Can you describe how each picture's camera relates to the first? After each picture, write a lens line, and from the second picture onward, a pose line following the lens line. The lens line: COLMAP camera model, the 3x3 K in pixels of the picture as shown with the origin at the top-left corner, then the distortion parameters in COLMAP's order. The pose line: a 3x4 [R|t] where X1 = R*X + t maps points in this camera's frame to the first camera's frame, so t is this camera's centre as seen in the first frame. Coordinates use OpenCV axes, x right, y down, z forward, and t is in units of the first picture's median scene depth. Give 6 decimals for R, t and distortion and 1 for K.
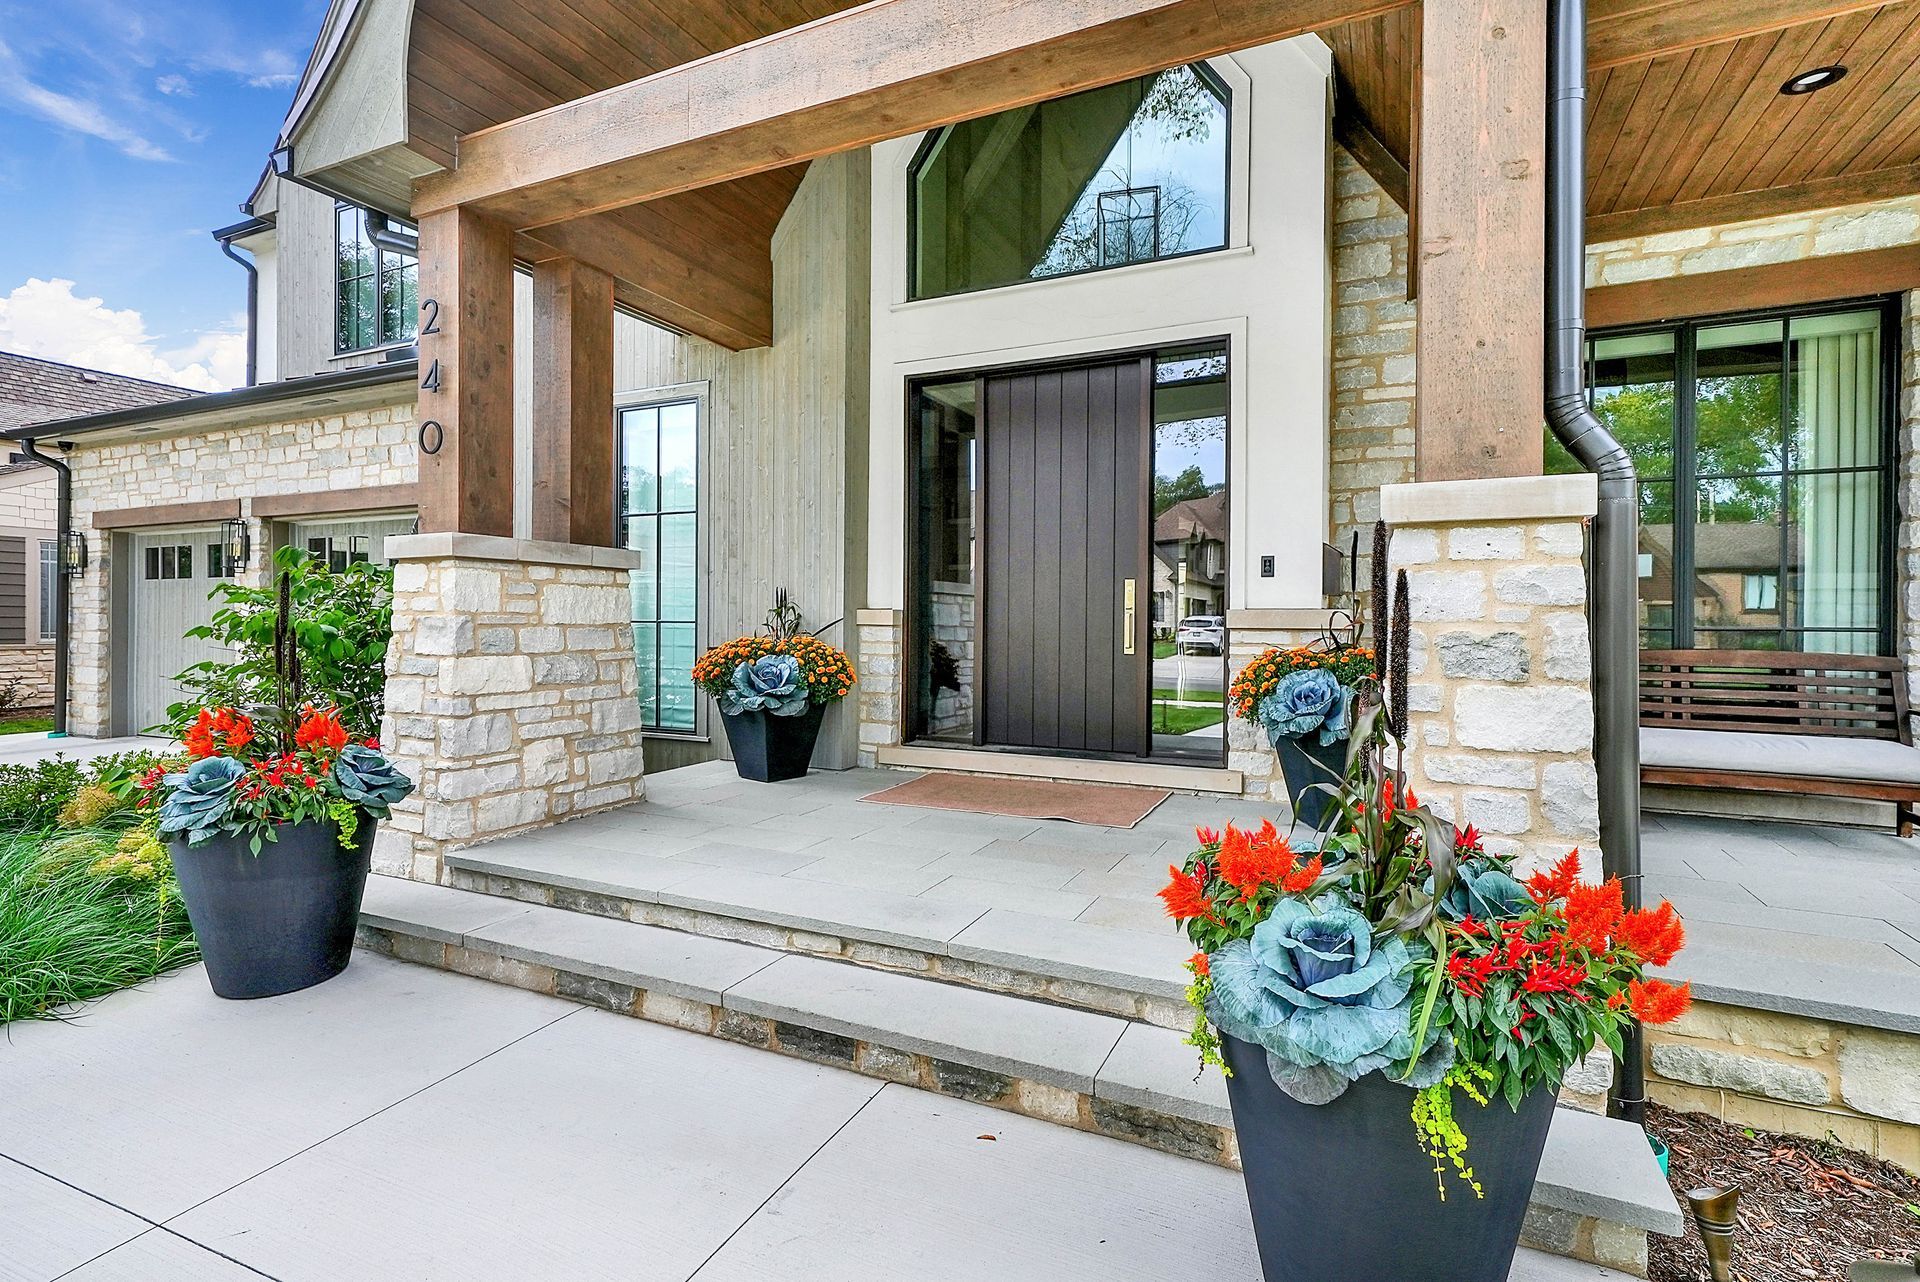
lens RADIAL K [[891.6, 0, 970.0], [0, 891.6, 617.3], [0, 0, 1]] dist [0.015567, 0.000195]
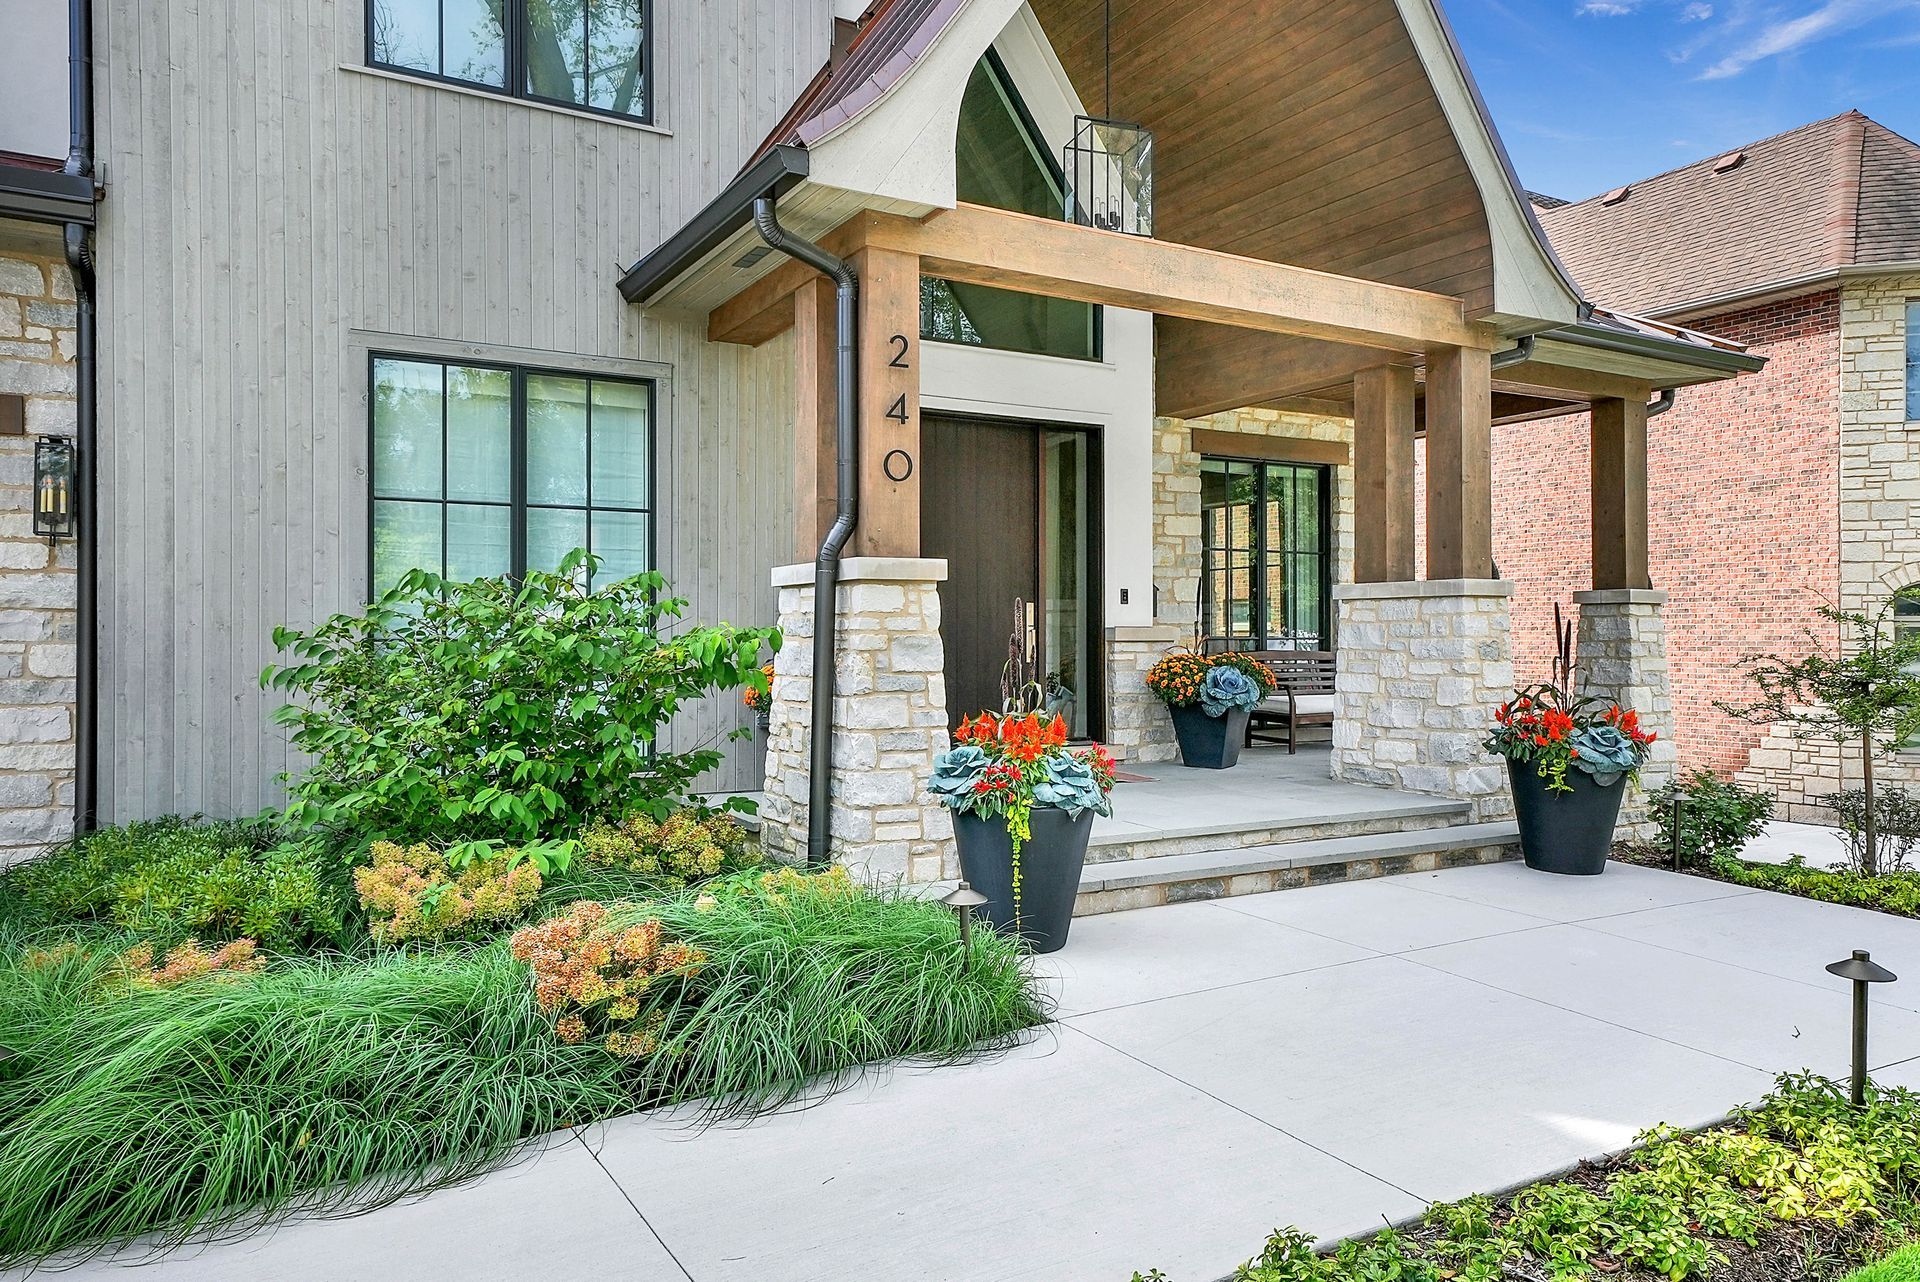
lens RADIAL K [[1271.6, 0, 922.9], [0, 1271.6, 616.9], [0, 0, 1]] dist [0.033664, 0.002318]
pose [[0.591333, 0.005877, 0.806406, -1.231888], [0.000440, 0.999971, -0.007611, -0.008105], [-0.806427, 0.004856, 0.591314, 0.064412]]
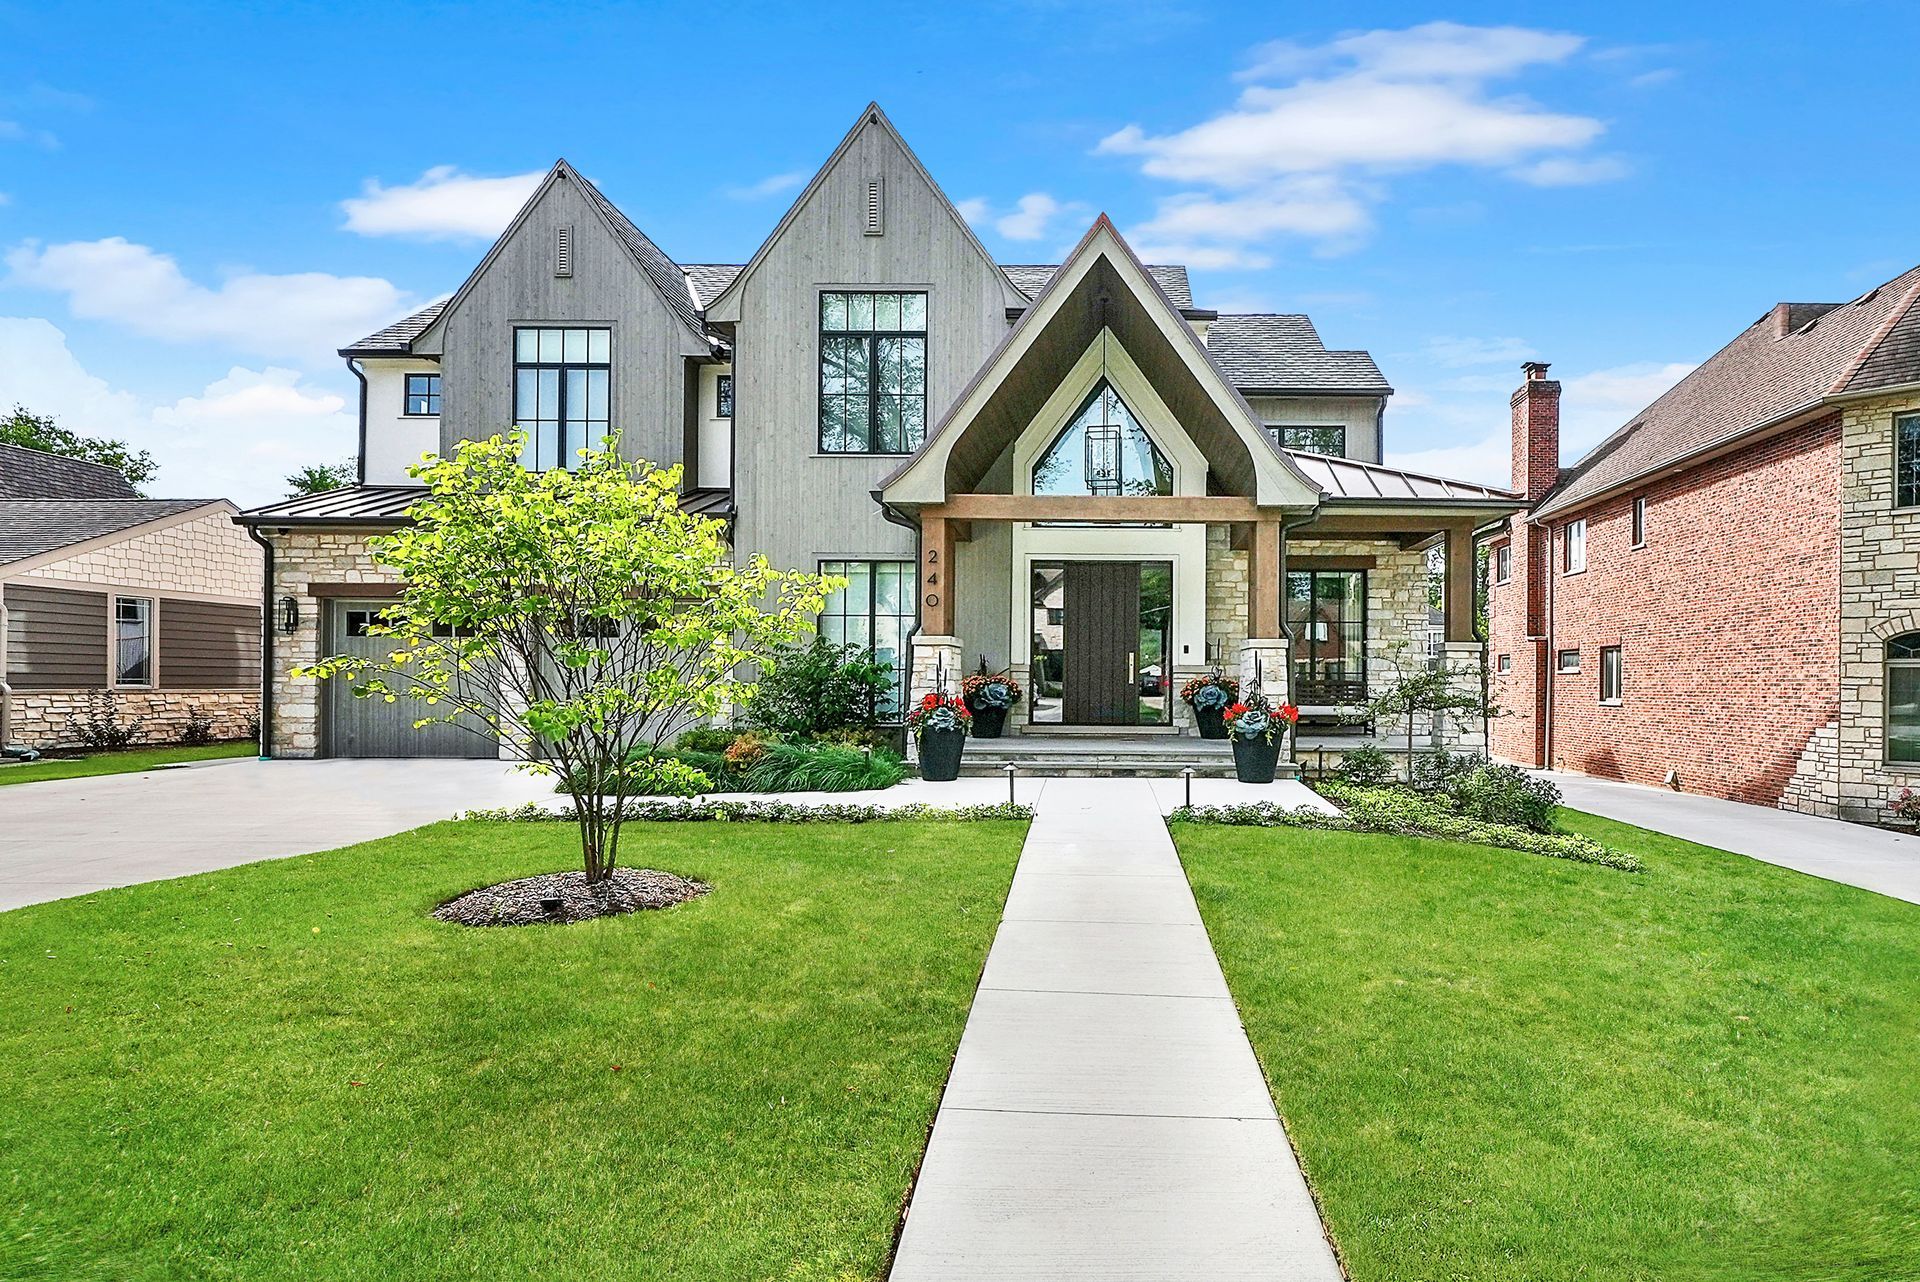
lens RADIAL K [[1028.9, 0, 1083.6], [0, 1028.9, 677.4], [0, 0, 1]] dist [0.002561, 0.001617]
pose [[0.917187, 0.002358, 0.398451, -0.987300], [-0.003695, 0.999990, 0.002588, 0.016924], [-0.398441, -0.003846, 0.917186, -1.427034]]
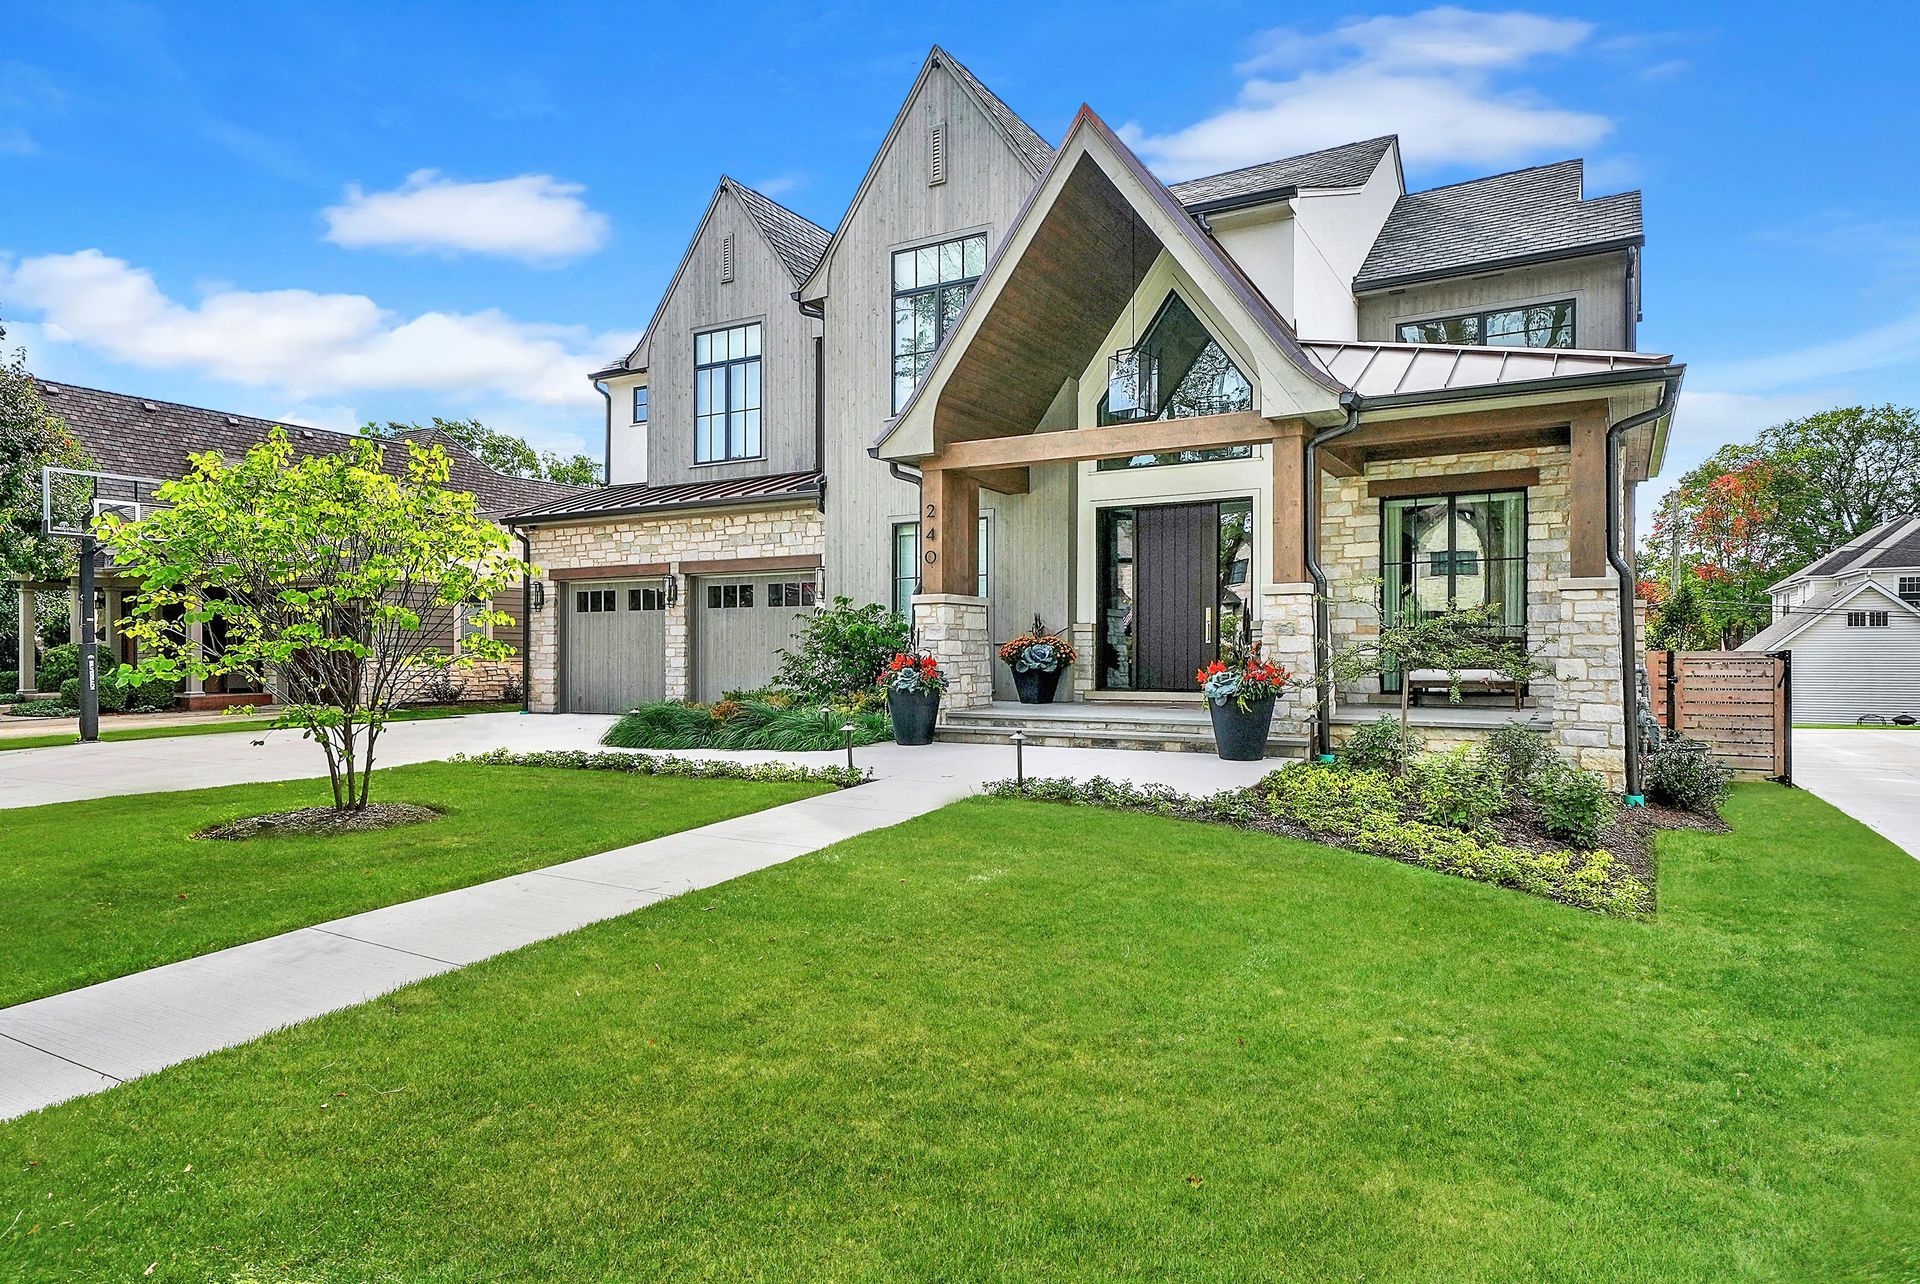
lens RADIAL K [[1074.3, 0, 973.6], [0, 1074.3, 641.0], [0, 0, 1]] dist [0.041395, 0.000636]
pose [[0.996388, -0.007071, -0.084618, -0.146846], [0.006446, 0.999950, -0.007657, 0.048014], [0.084668, 0.007084, 0.996384, -1.454493]]
